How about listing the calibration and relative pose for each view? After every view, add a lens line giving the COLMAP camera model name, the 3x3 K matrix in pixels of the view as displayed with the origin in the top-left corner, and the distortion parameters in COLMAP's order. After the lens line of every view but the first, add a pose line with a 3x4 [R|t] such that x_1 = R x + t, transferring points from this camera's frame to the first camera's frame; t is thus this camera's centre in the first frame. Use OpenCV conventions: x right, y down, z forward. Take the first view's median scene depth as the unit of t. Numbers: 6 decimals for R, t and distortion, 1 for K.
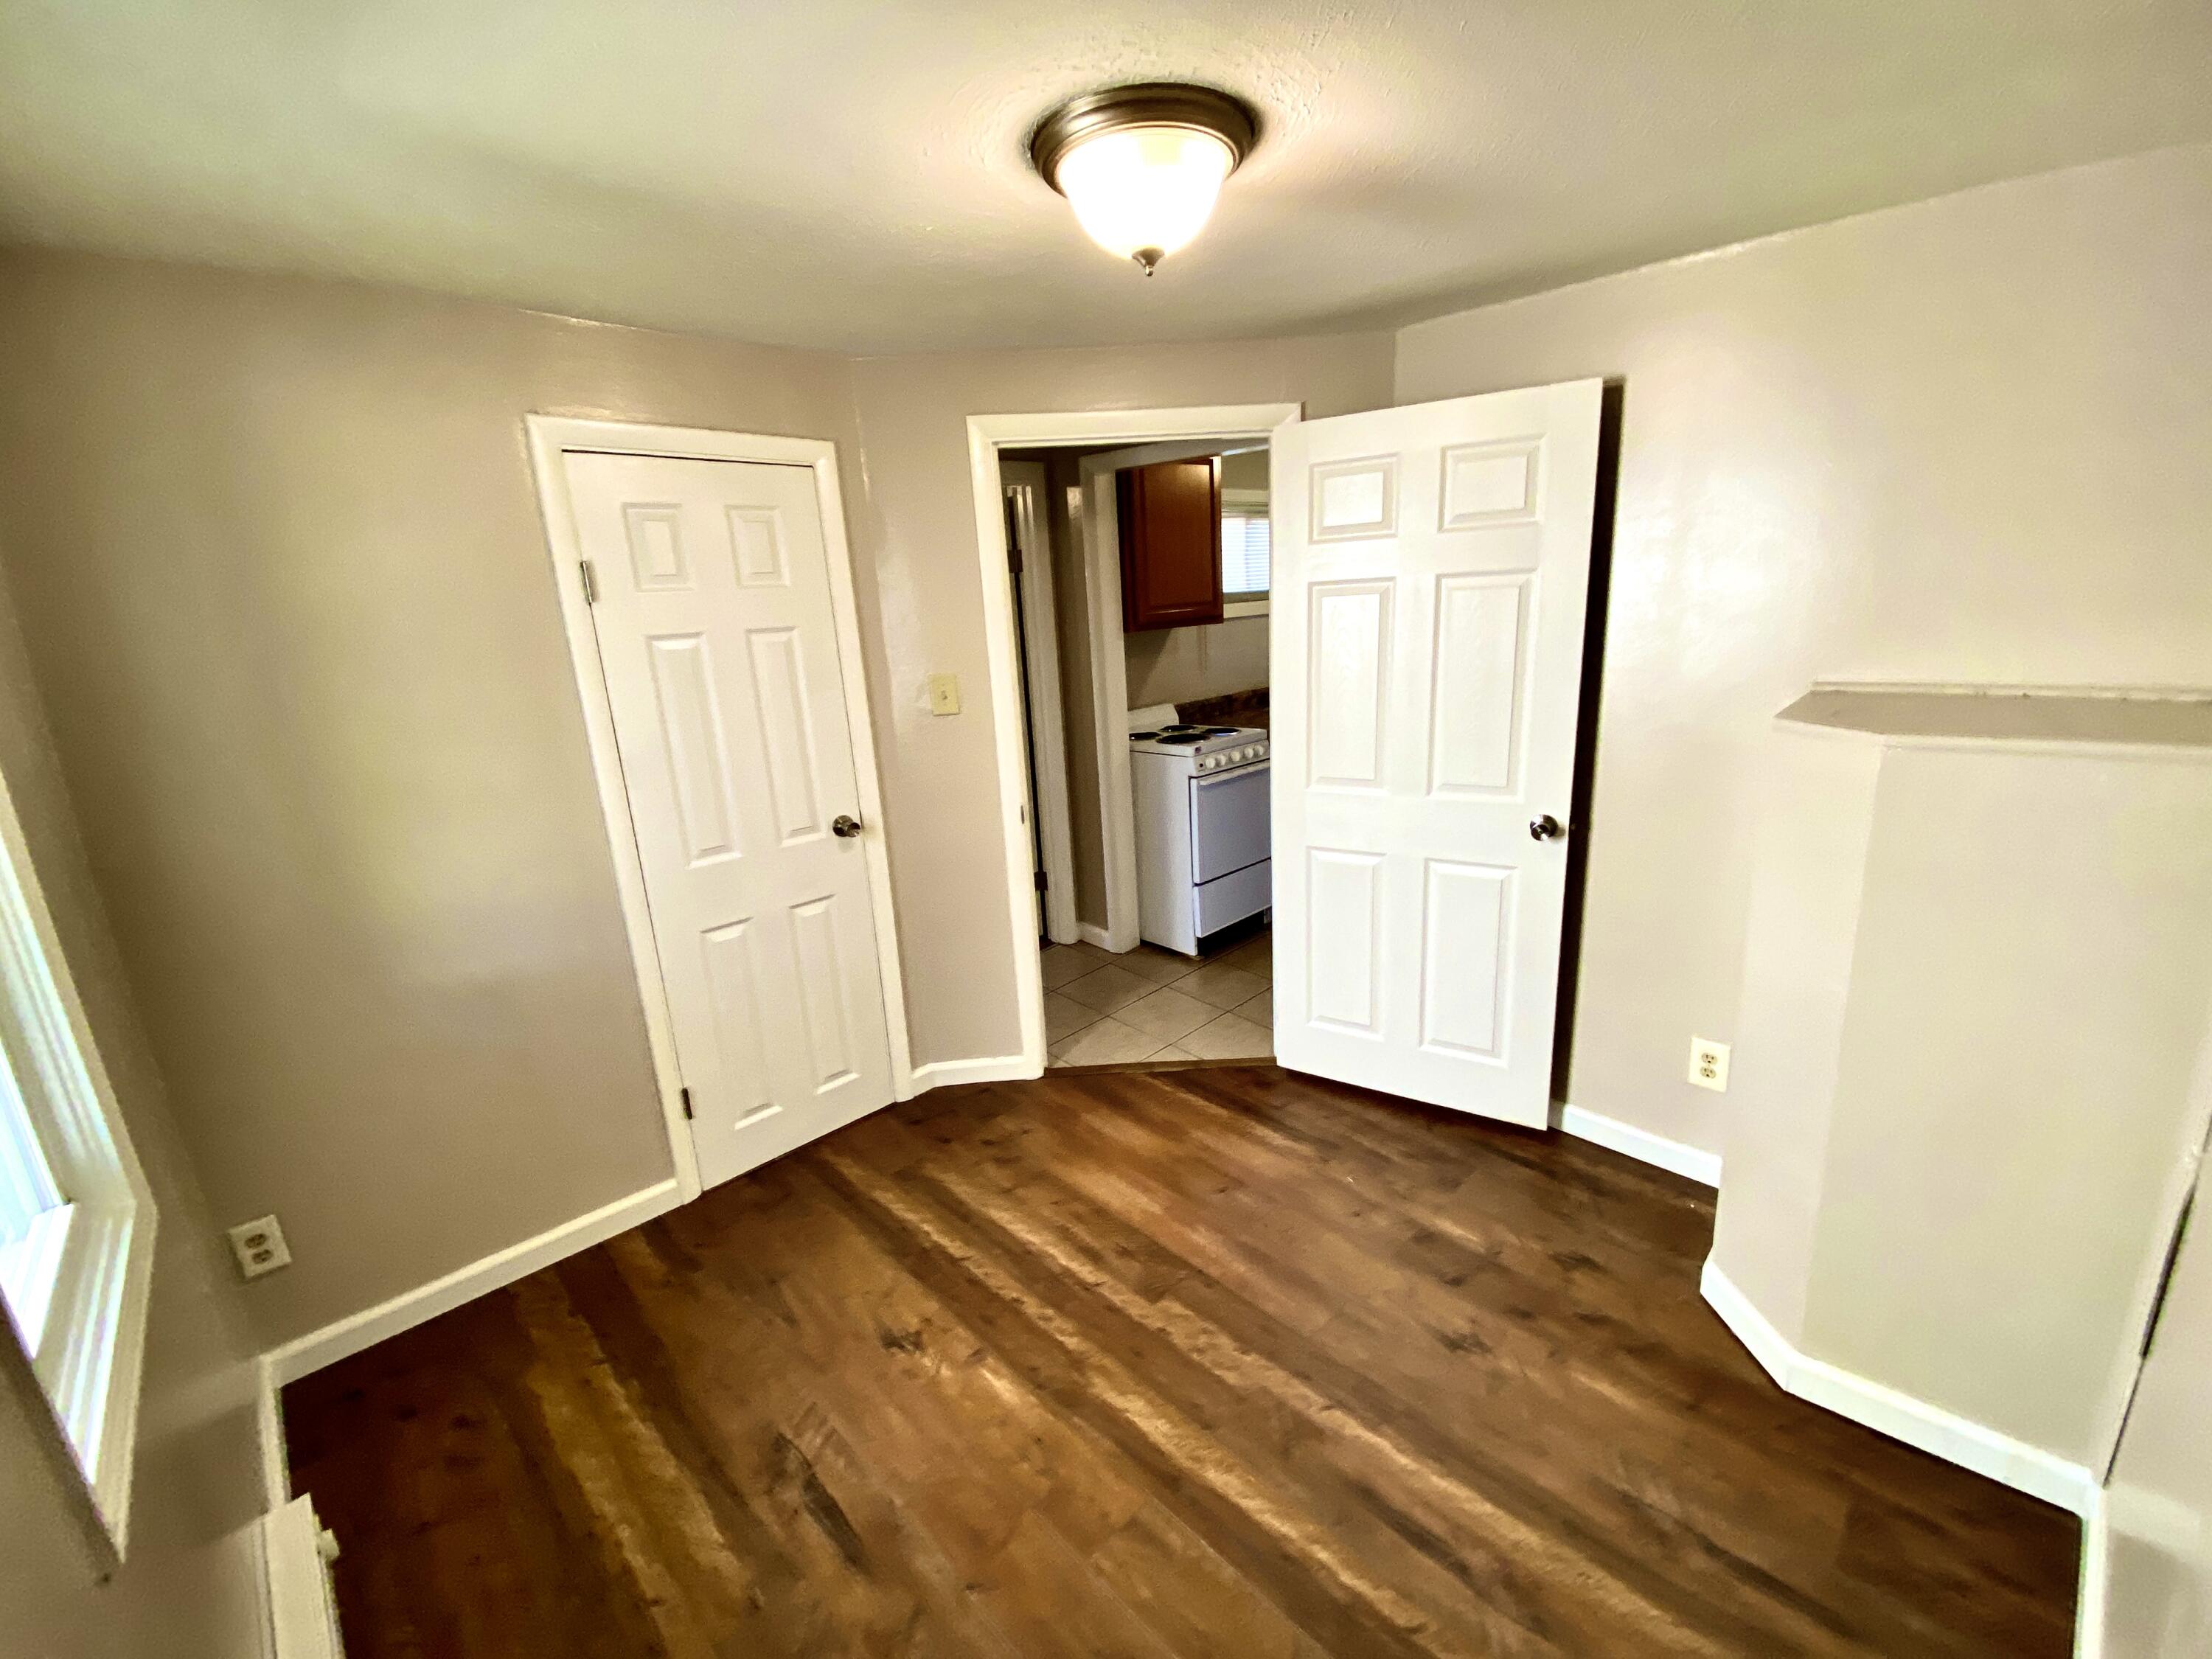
lens RADIAL K [[891.3, 0, 1106.0], [0, 891.3, 829.5], [0, 0, 1]] dist [-0.024103, -0.000393]
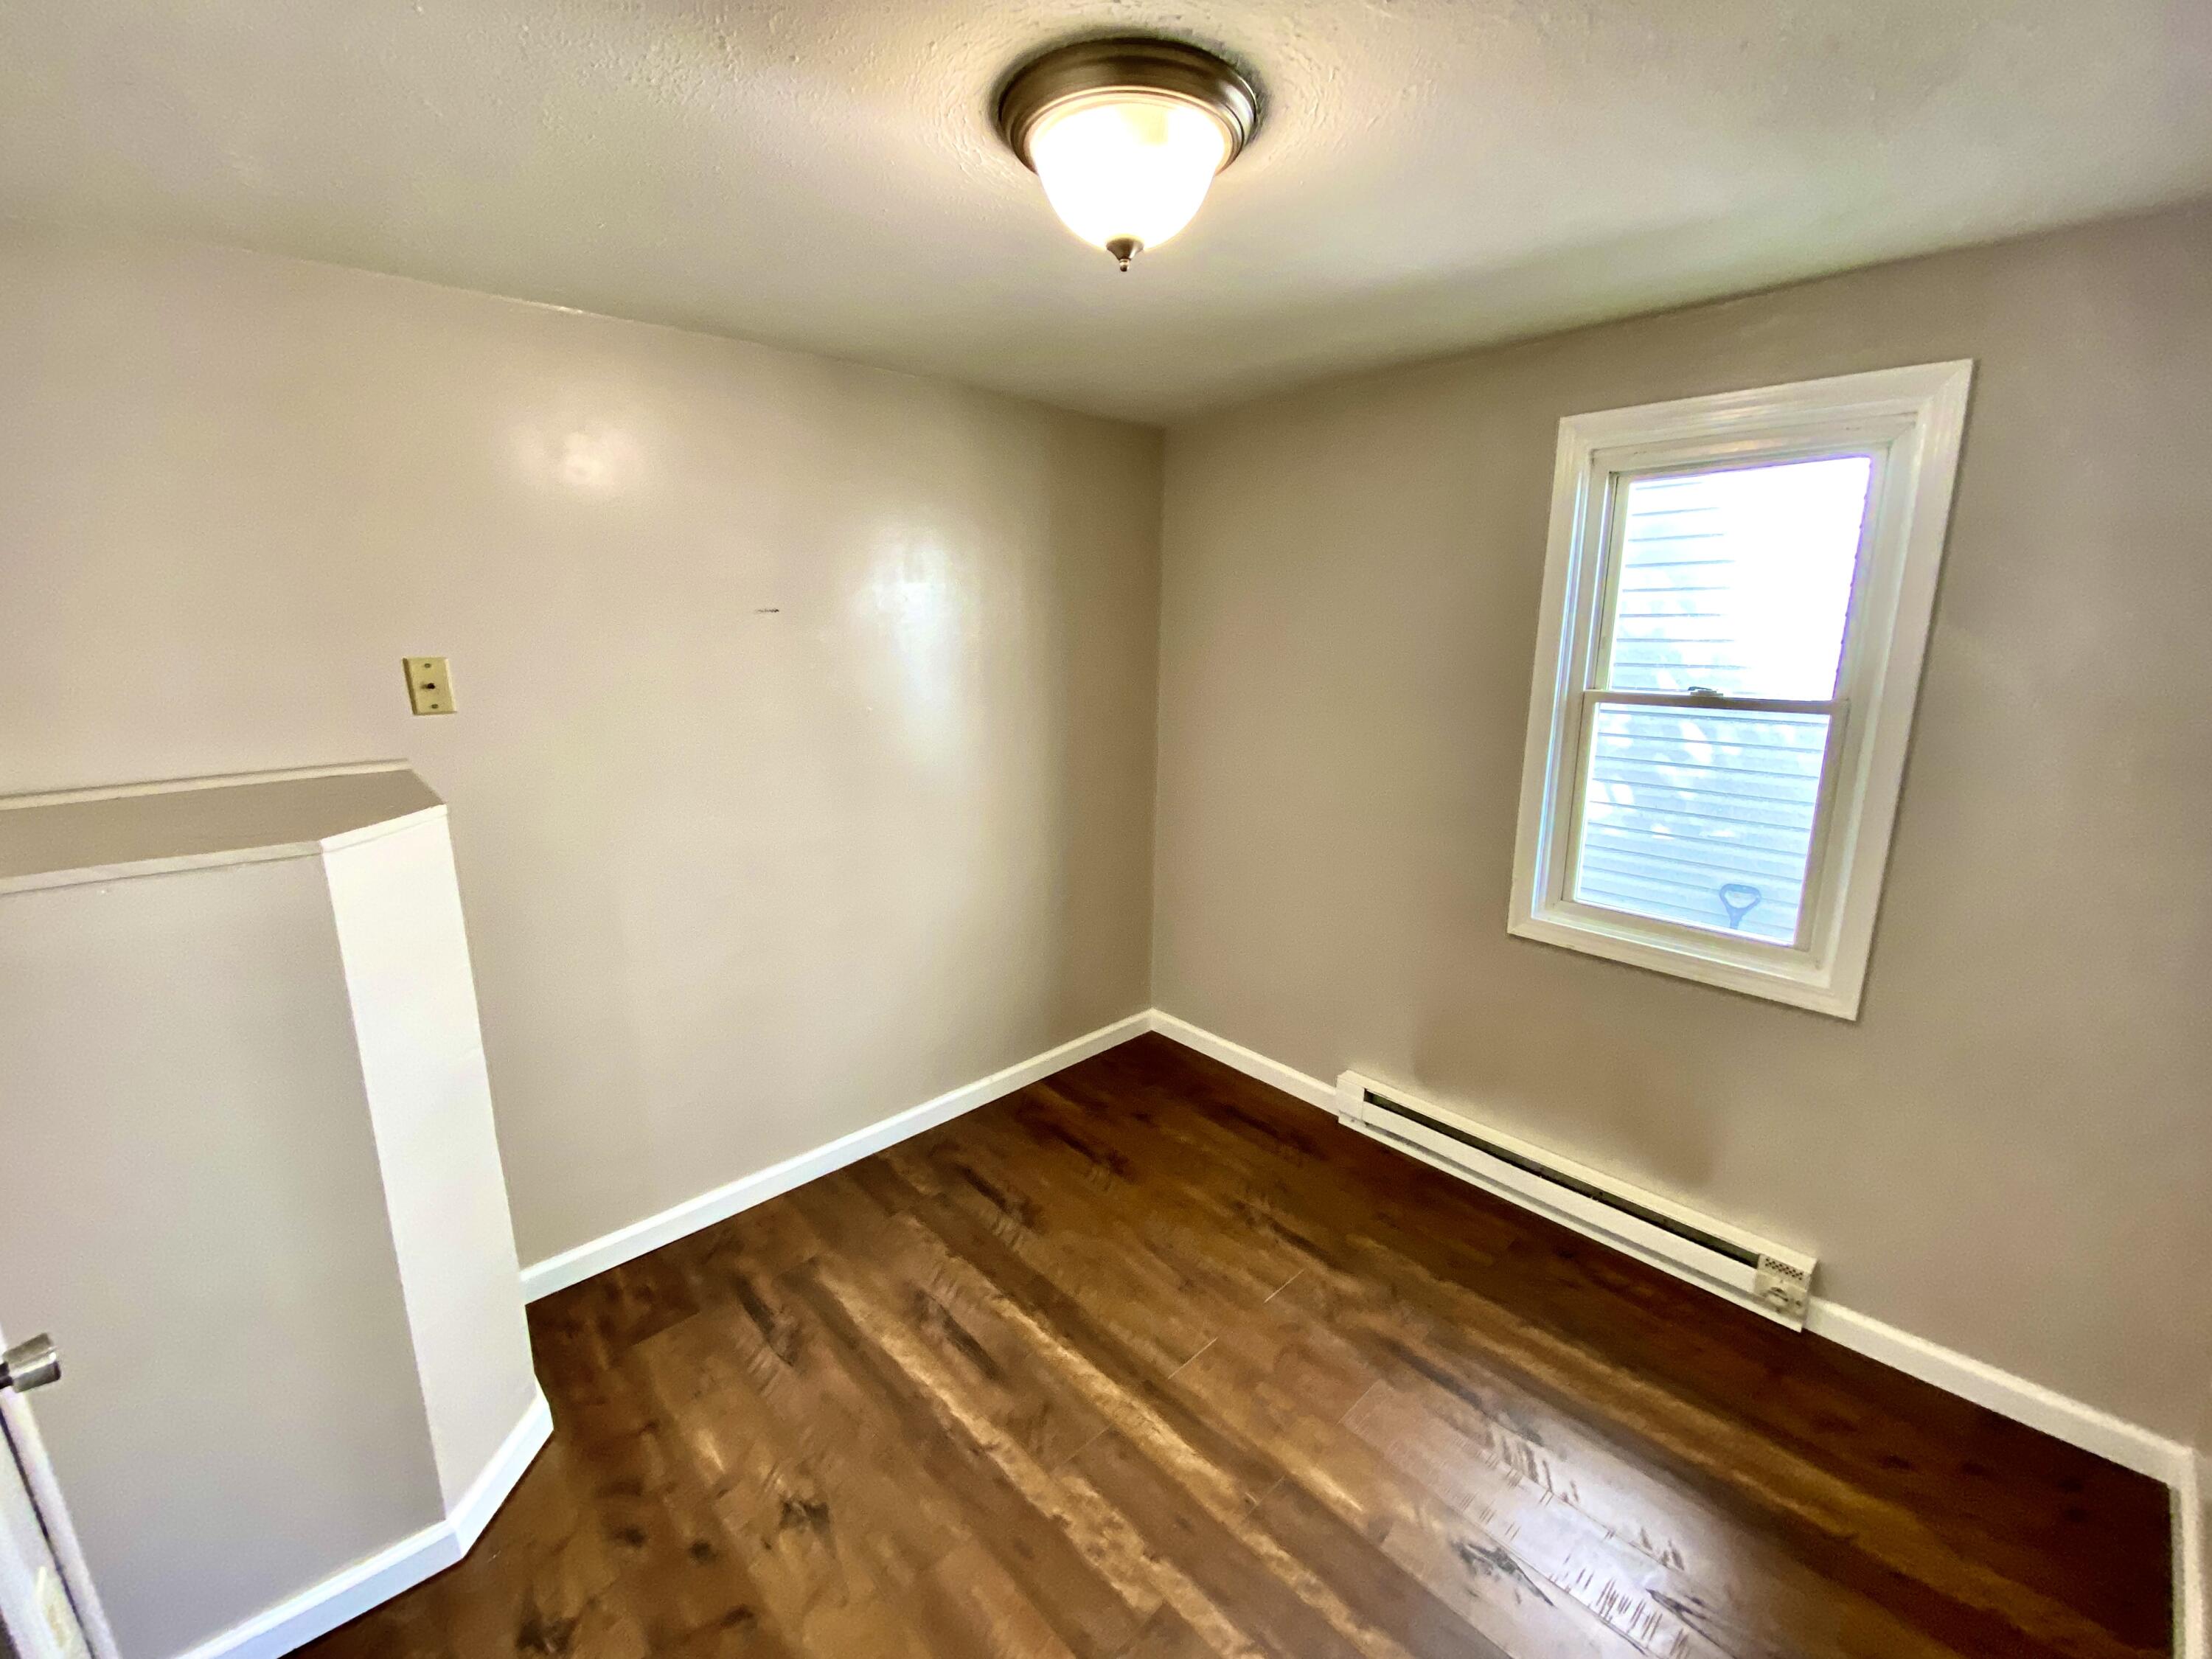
lens RADIAL K [[891.3, 0, 1106.0], [0, 891.3, 829.5], [0, 0, 1]] dist [-0.024103, -0.000393]
pose [[-0.998083, 0.051305, 0.034620, 0.053876], [0.061502, 0.884873, 0.461755, -0.443790], [-0.006944, 0.462999, -0.886332, 1.648745]]
